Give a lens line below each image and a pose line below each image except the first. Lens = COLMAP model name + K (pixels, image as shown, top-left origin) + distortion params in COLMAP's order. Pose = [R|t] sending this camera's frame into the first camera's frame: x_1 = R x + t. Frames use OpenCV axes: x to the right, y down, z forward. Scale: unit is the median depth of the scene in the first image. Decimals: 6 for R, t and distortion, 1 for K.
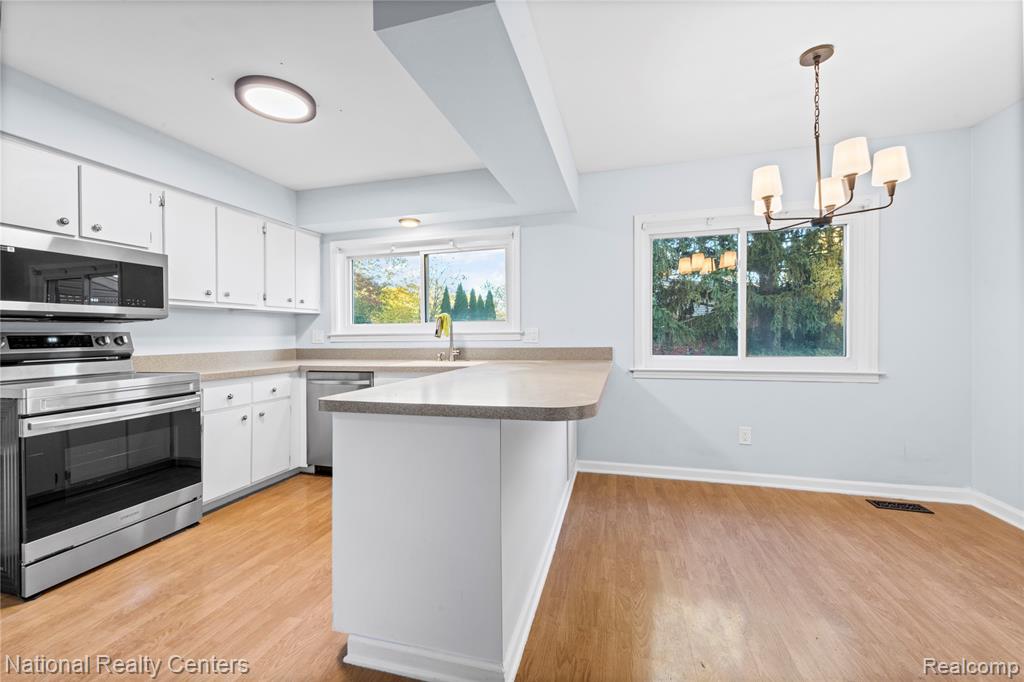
lens RADIAL K [[410.5, 0, 510.2], [0, 410.5, 336.3], [0, 0, 1]] dist [0.020750, -0.000173]
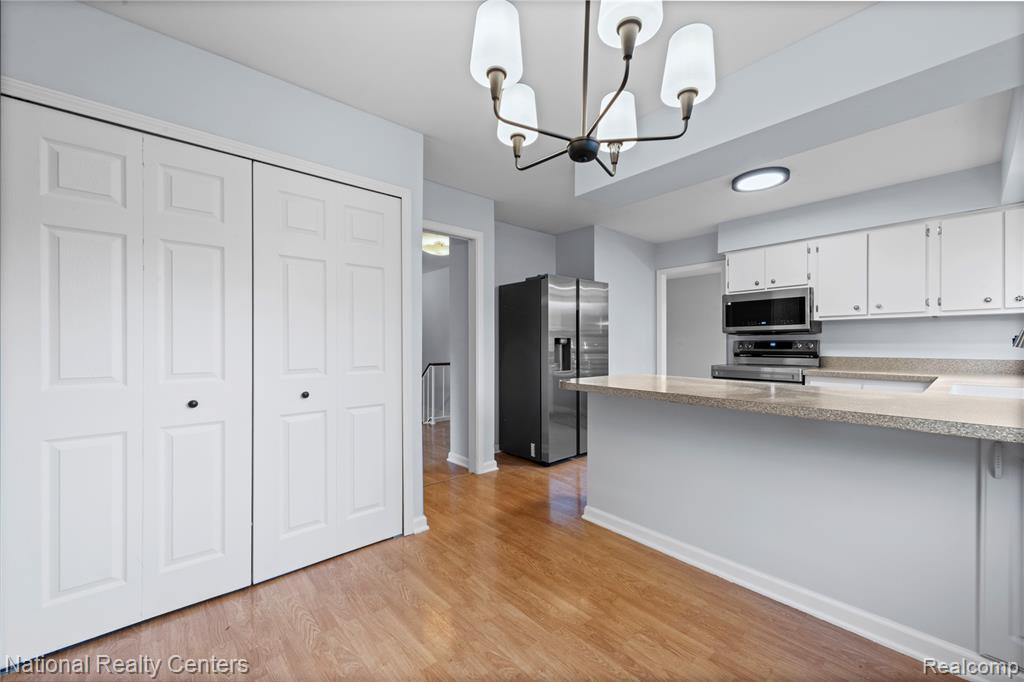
lens RADIAL K [[410.5, 0, 513.2], [0, 410.5, 343.8], [0, 0, 1]] dist [0.020750, -0.000173]
pose [[-0.554347, 0.009691, -0.832229, 0.996606], [0.000102, 0.999933, 0.011575, -0.014461], [0.832286, 0.006332, -0.554311, 0.973981]]
